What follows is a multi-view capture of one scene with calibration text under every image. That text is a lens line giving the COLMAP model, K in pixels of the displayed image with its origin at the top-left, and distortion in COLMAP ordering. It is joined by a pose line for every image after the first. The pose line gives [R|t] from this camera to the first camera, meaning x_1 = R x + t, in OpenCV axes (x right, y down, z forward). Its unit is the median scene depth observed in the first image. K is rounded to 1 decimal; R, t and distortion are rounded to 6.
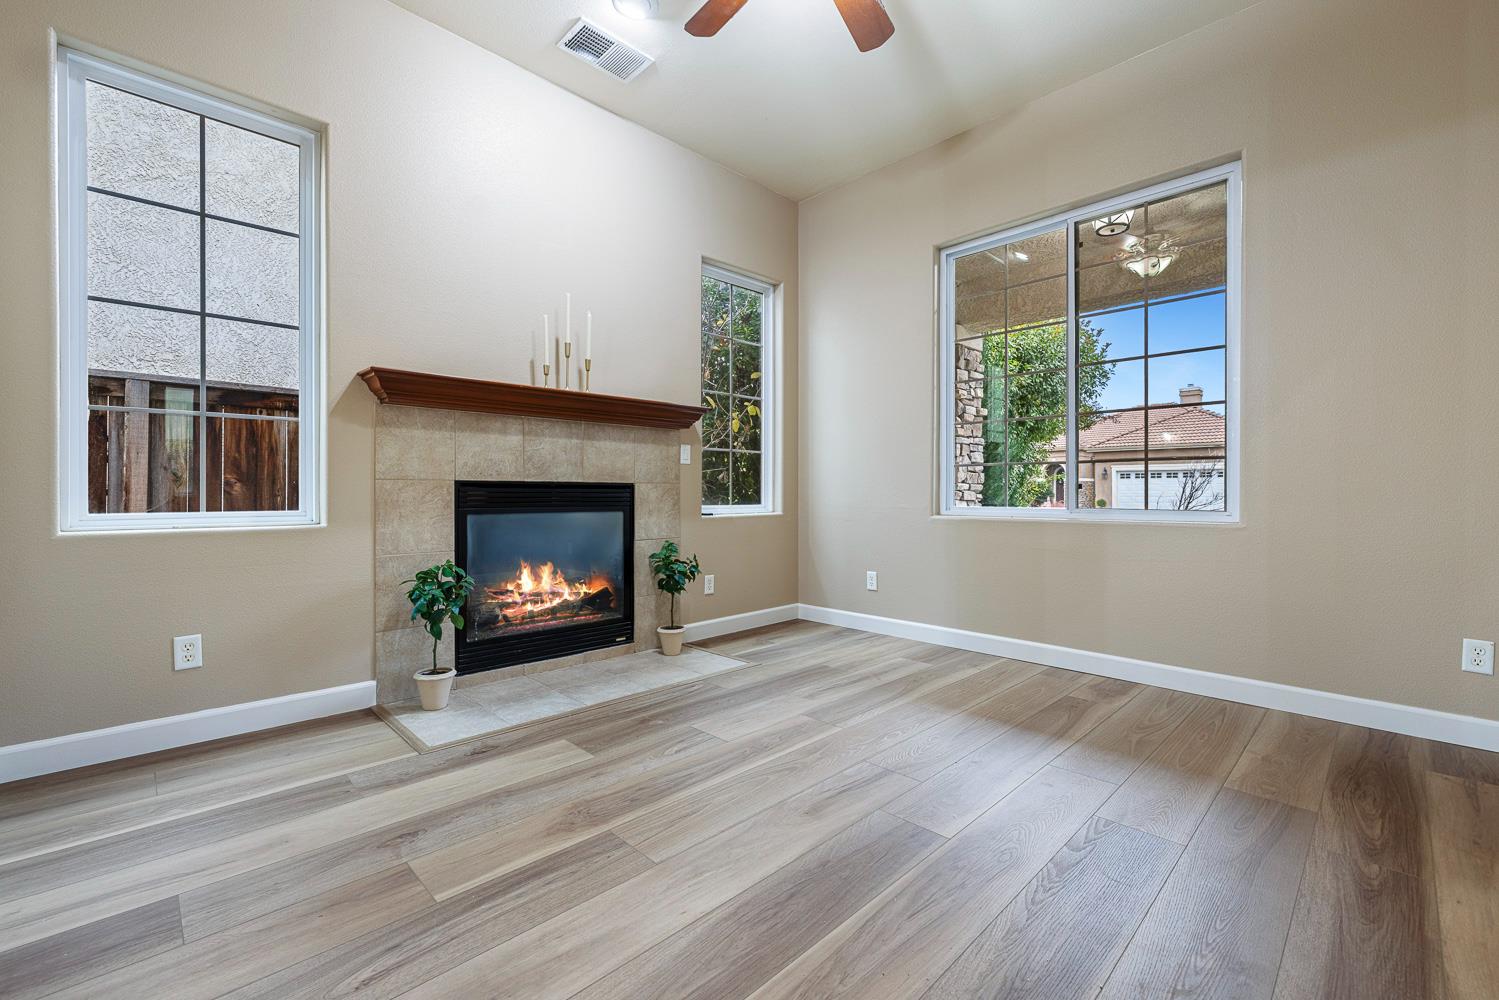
lens RADIAL K [[633.2, 0, 752.2], [0, 633.2, 496.6], [0, 0, 1]] dist [-0.000596, 0.000106]
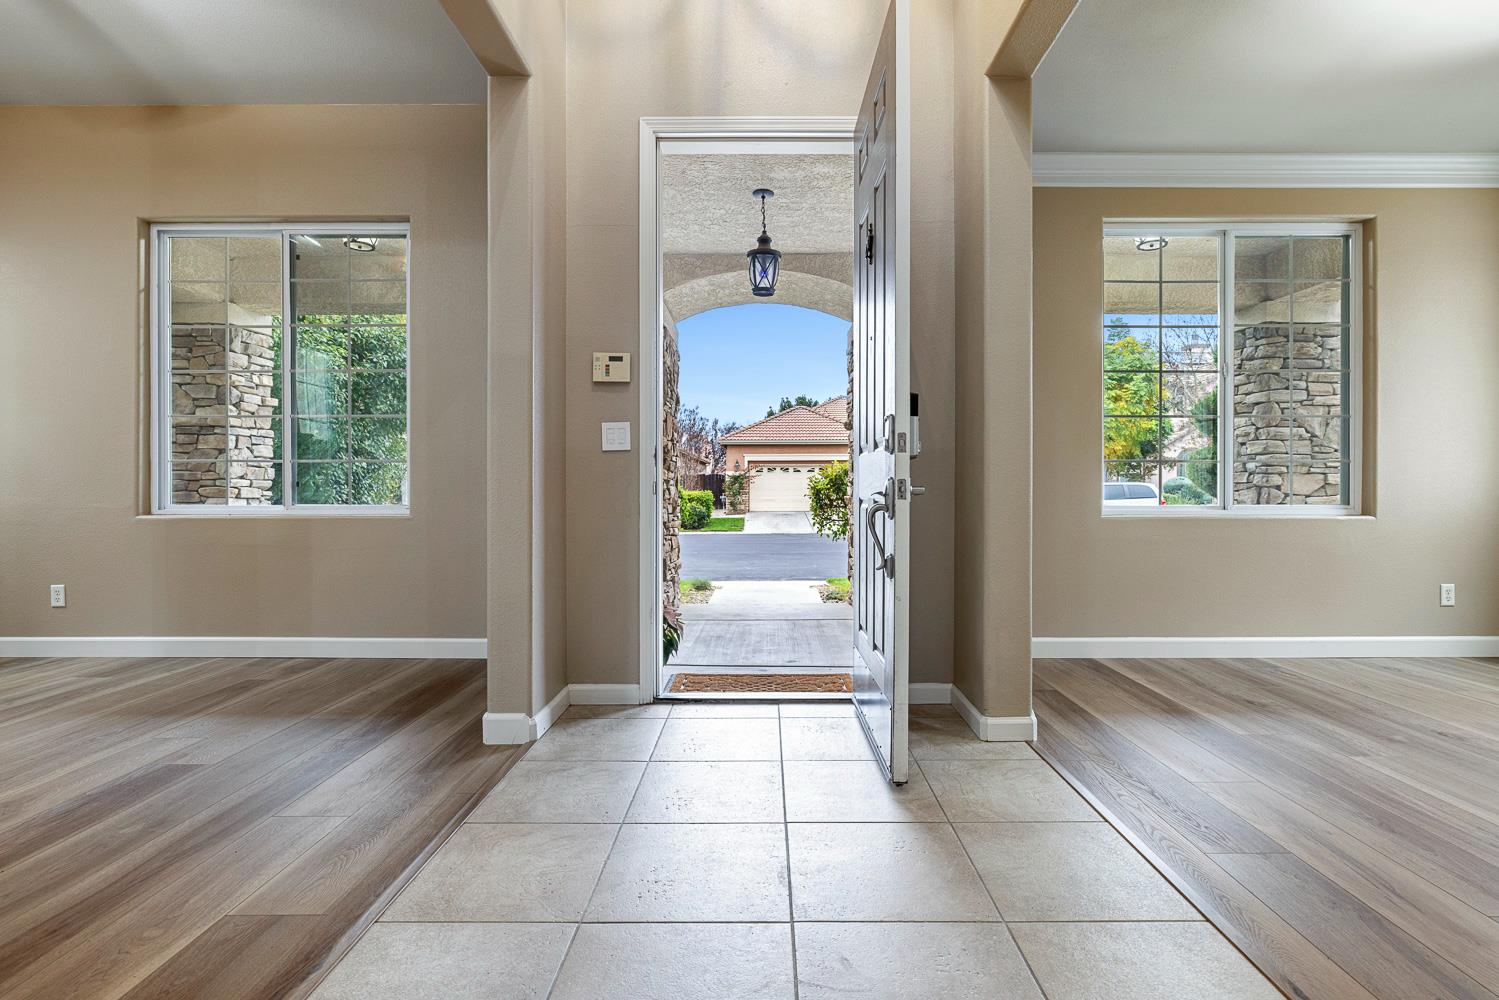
lens RADIAL K [[717.5, 0, 757.5], [0, 717.5, 492.4], [0, 0, 1]] dist [0.002627, -0.000273]
pose [[0.708571, -0.005802, 0.705616, 0.134050], [0.005775, 0.999980, 0.002422, -0.000493], [-0.705616, 0.002359, 0.708591, -0.252475]]
